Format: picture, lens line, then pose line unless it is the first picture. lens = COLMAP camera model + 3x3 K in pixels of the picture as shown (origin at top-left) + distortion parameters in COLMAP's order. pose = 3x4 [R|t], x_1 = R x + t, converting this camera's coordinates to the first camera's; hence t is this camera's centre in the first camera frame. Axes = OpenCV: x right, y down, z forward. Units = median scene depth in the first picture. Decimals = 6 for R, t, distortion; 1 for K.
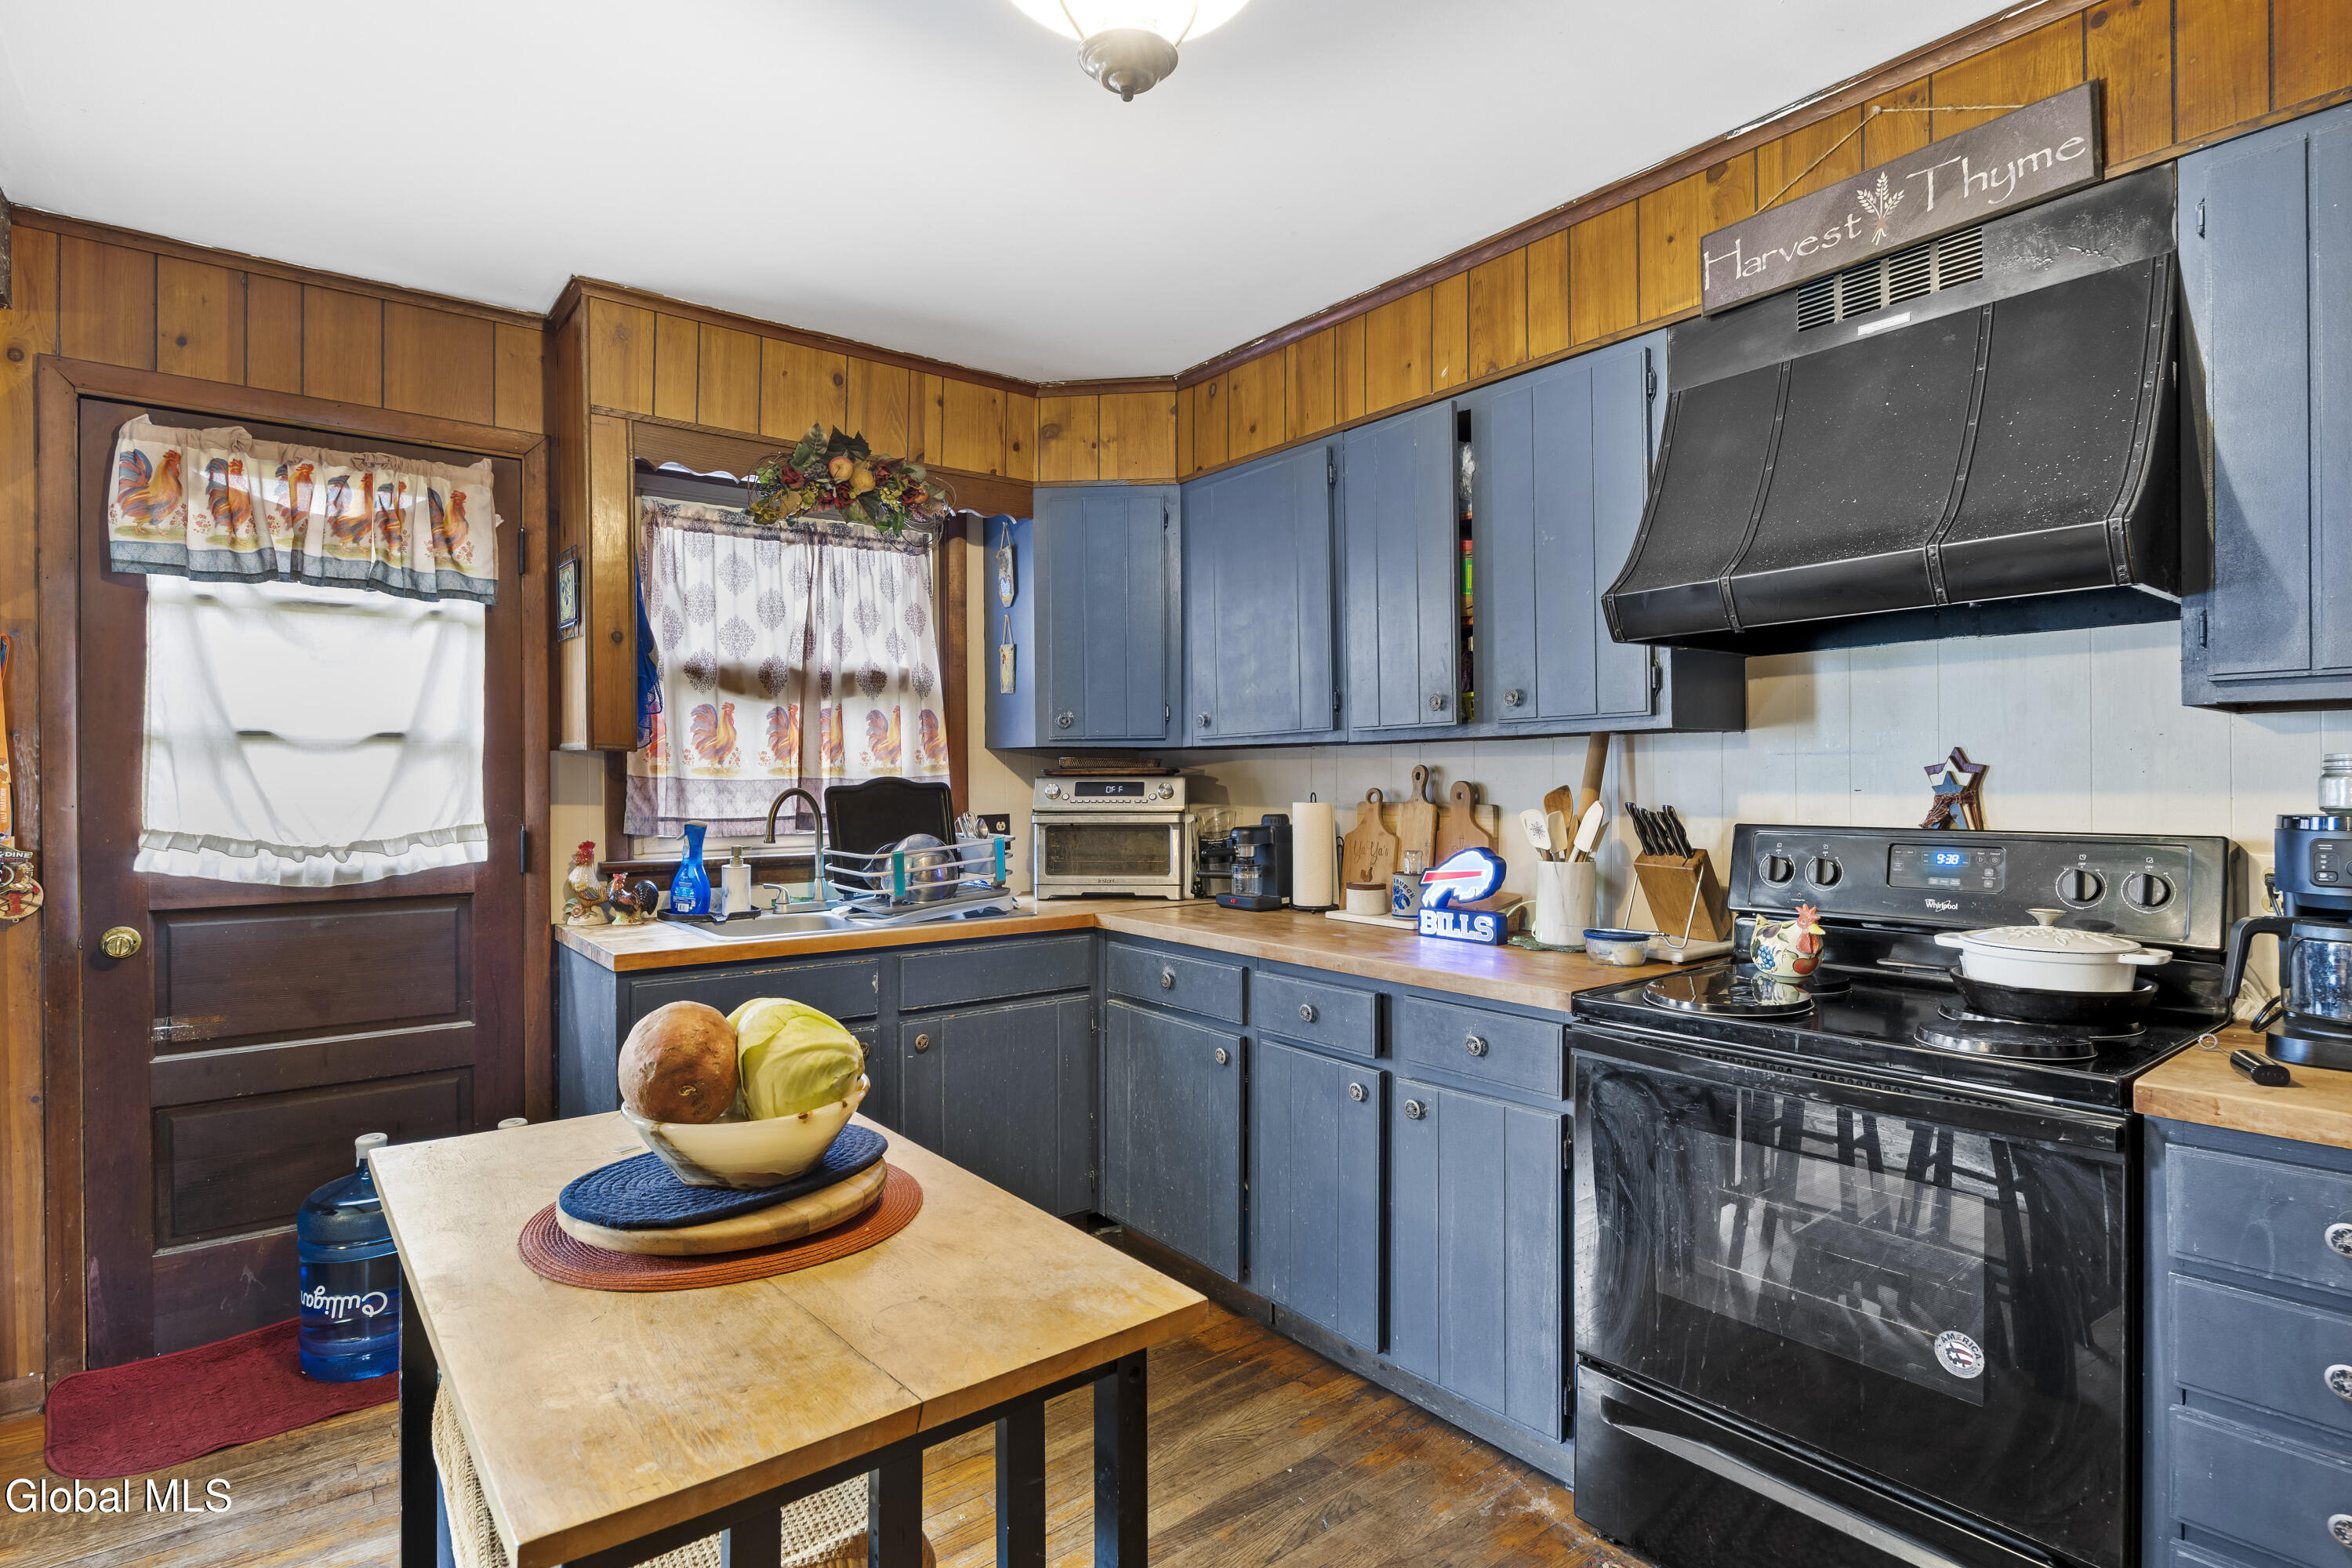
lens RADIAL K [[1181.2, 0, 1172.1], [0, 1181.2, 783.0], [0, 0, 1]] dist [-0.007054, -0.000527]
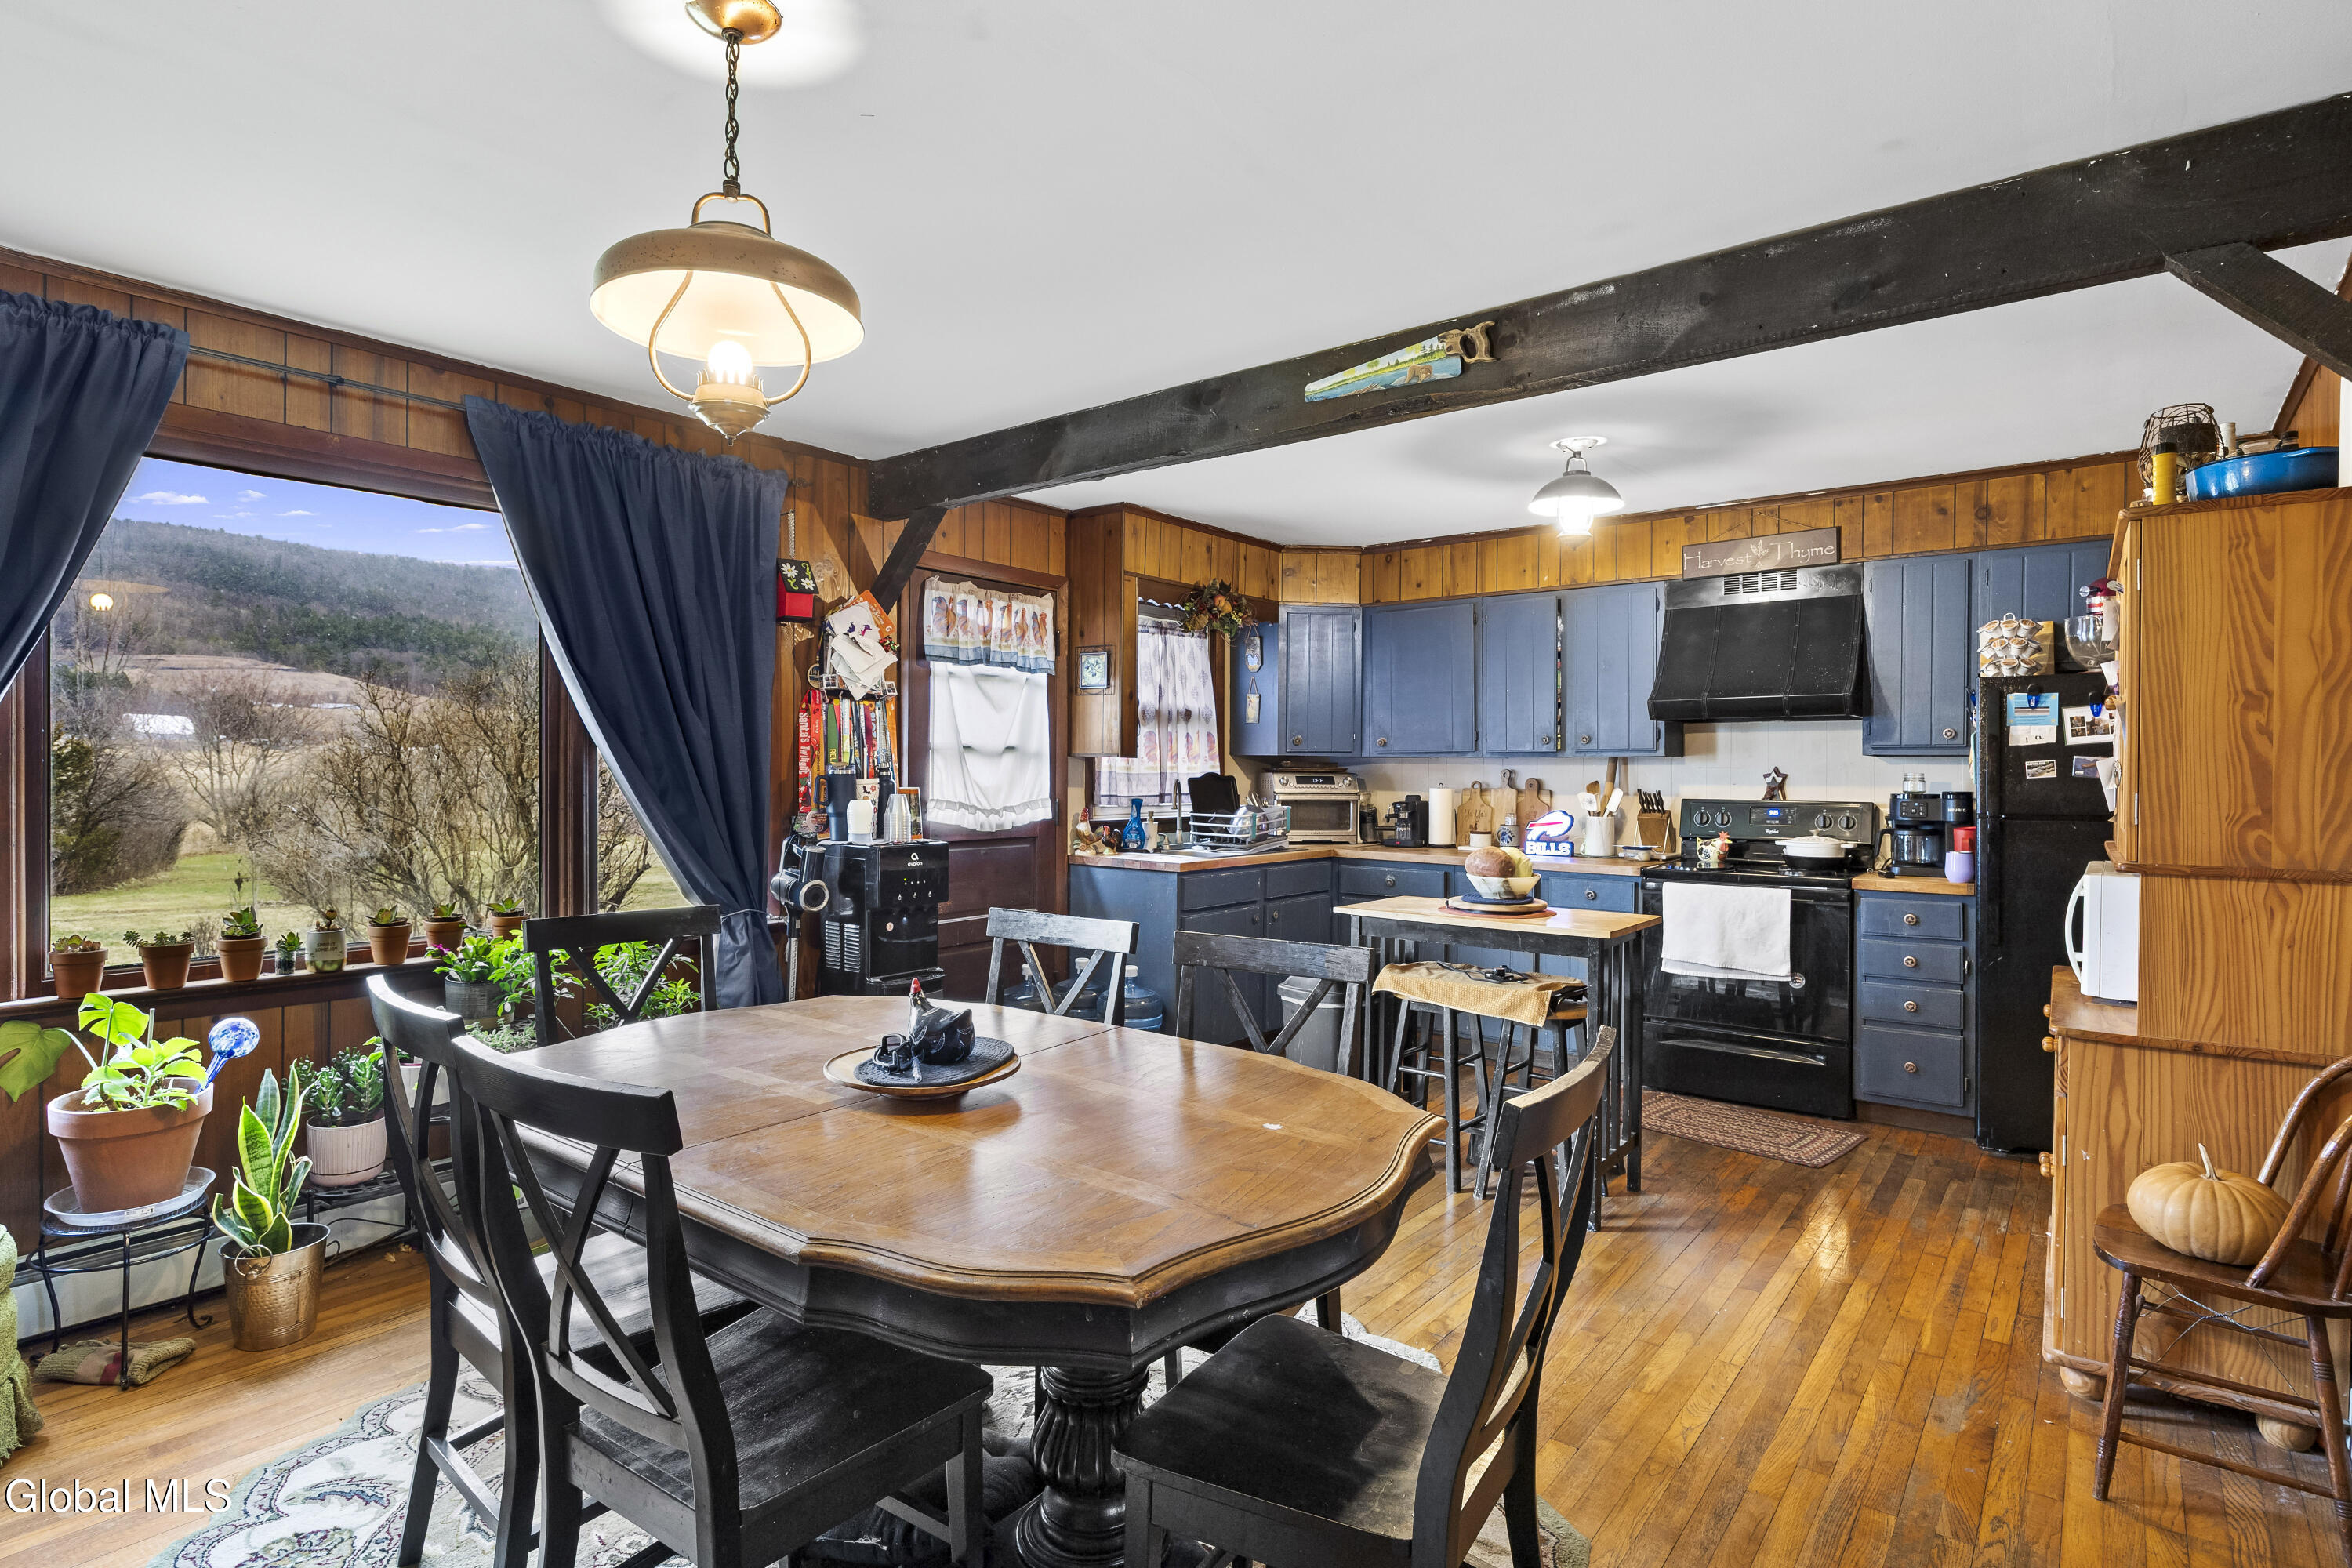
lens RADIAL K [[1181.2, 0, 1195.0], [0, 1181.2, 776.3], [0, 0, 1]] dist [-0.007054, -0.000527]
pose [[0.970775, 0.008274, 0.239850, -0.856434], [-0.009213, 0.999954, 0.002796, -0.004804], [-0.239816, -0.004924, 0.970806, -0.850183]]
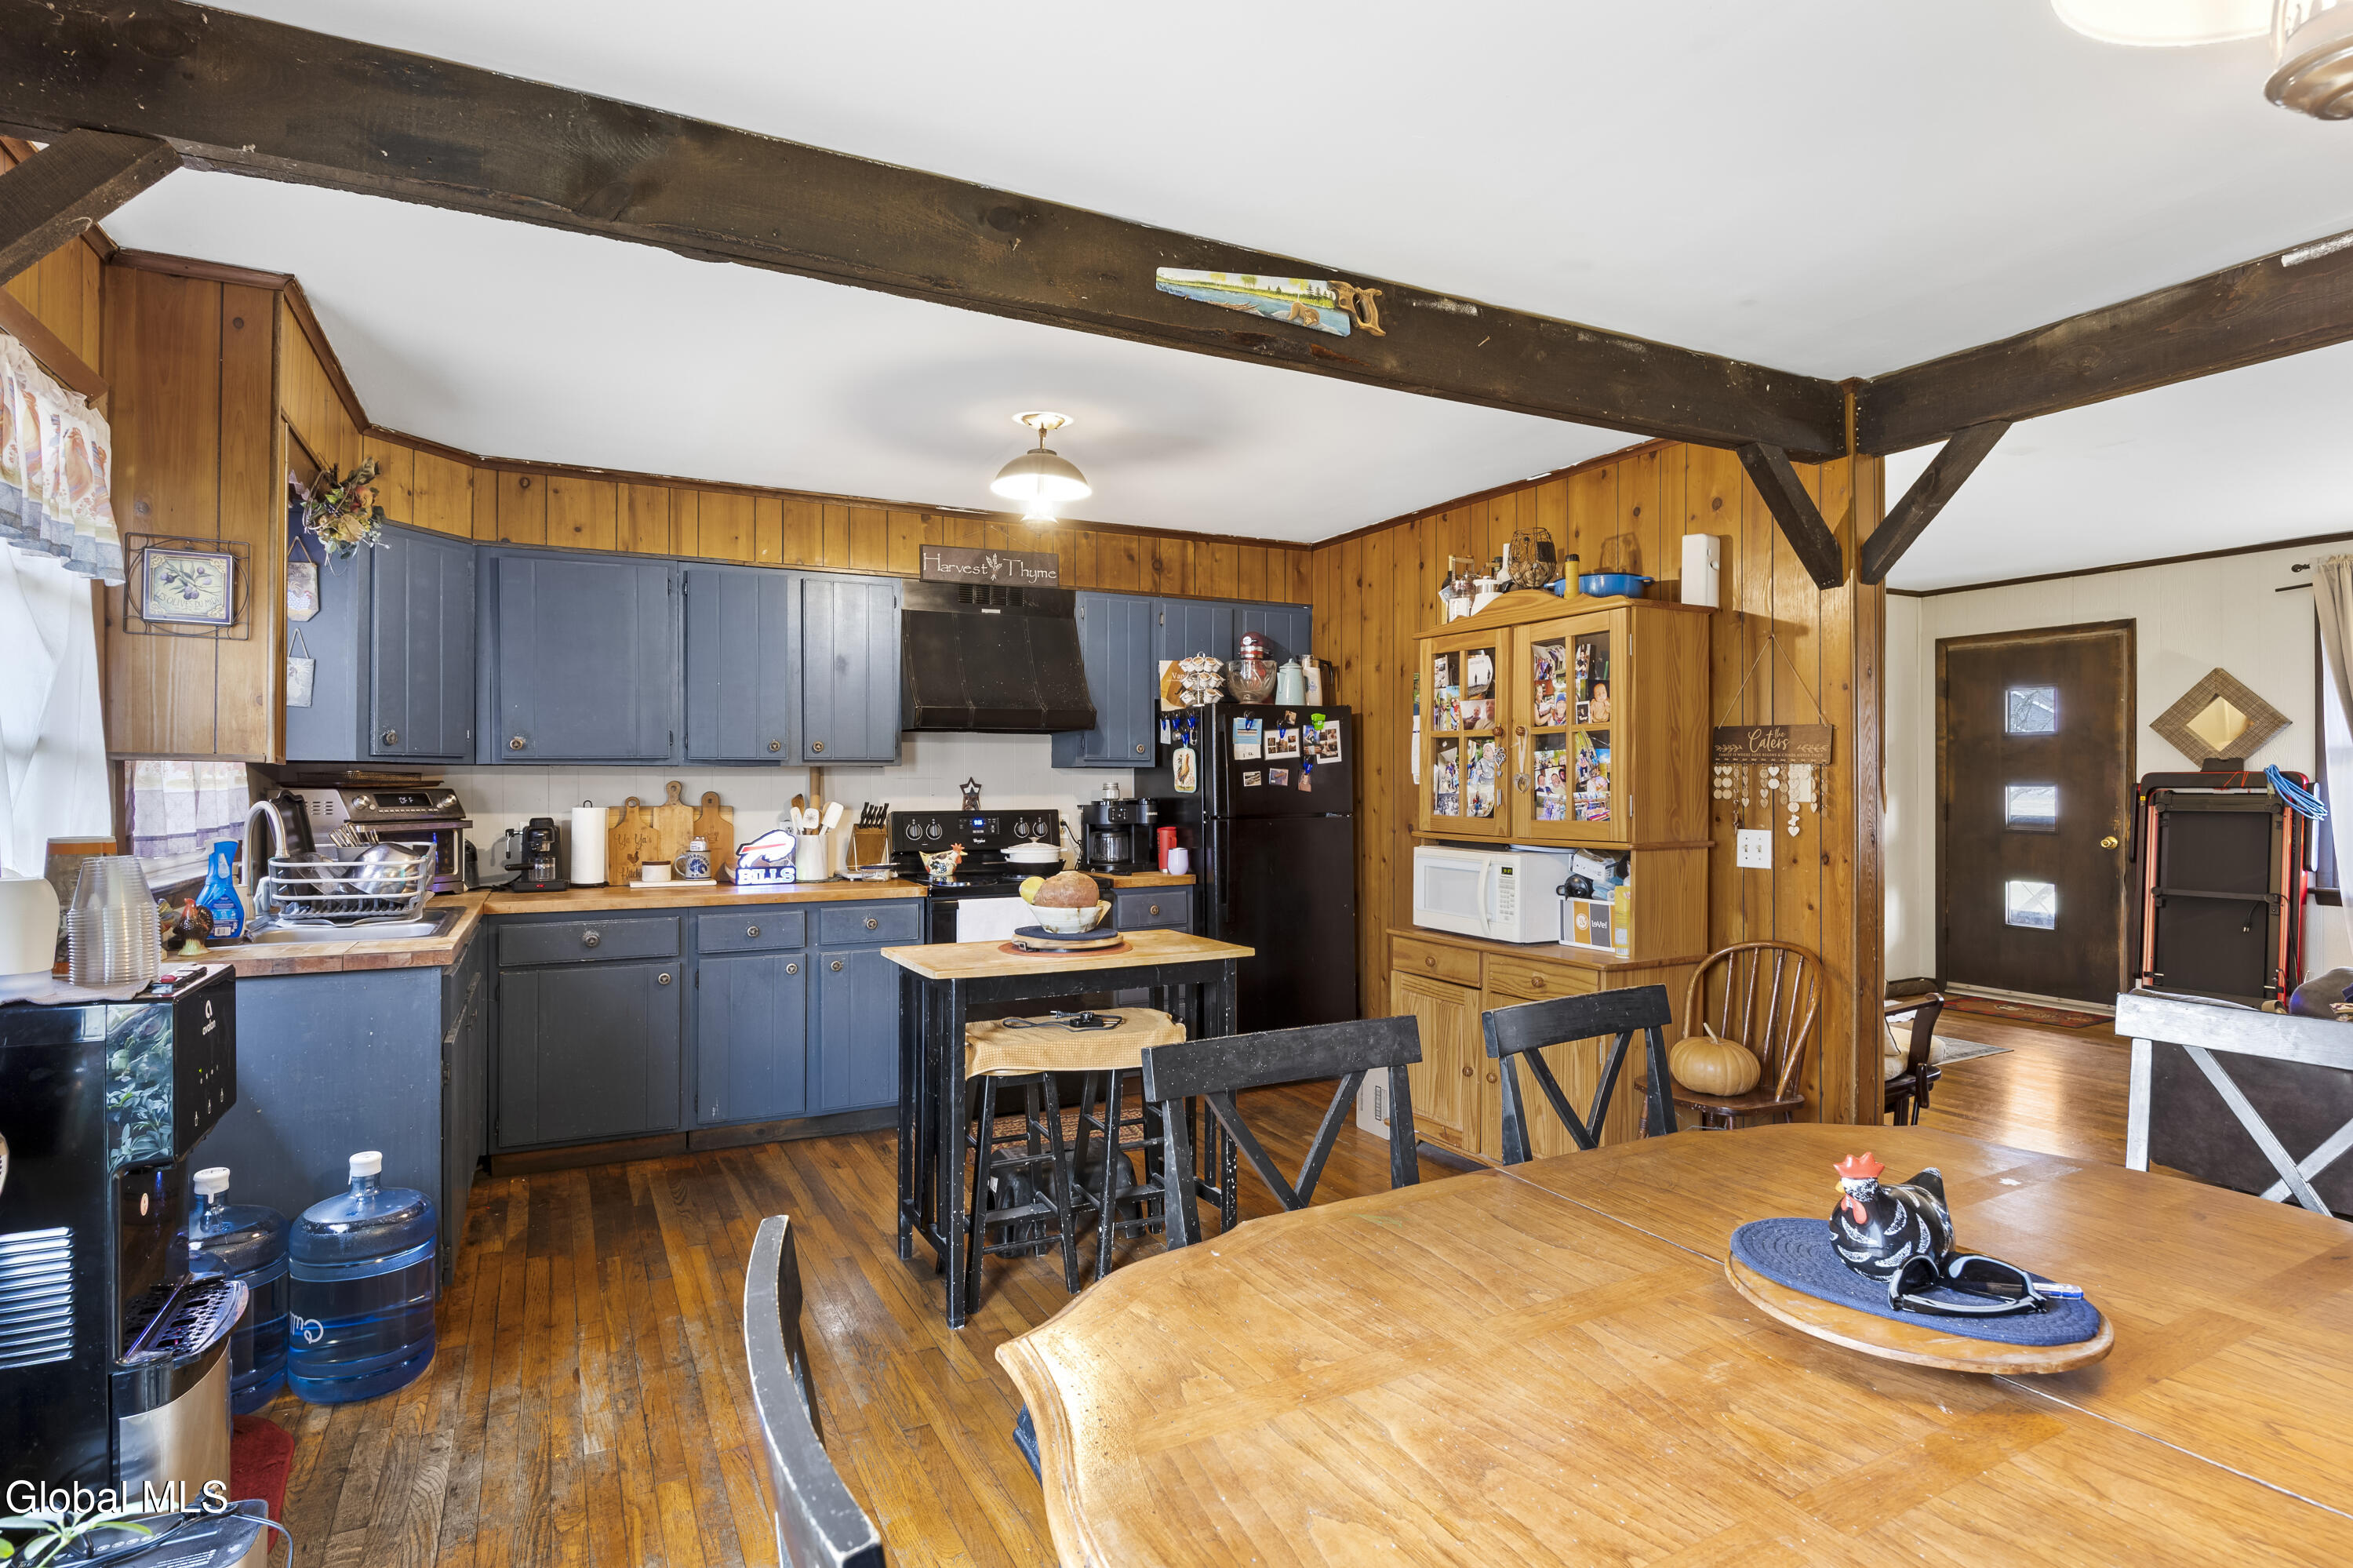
lens RADIAL K [[1181.7, 0, 1128.7], [0, 1181.7, 782.5], [0, 0, 1]] dist [-0.007054, -0.000527]
pose [[0.200710, 0.003580, 0.979644, -1.346561], [0.002981, 0.999986, -0.004265, -0.006155], [-0.979646, 0.003776, 0.200697, 0.145930]]
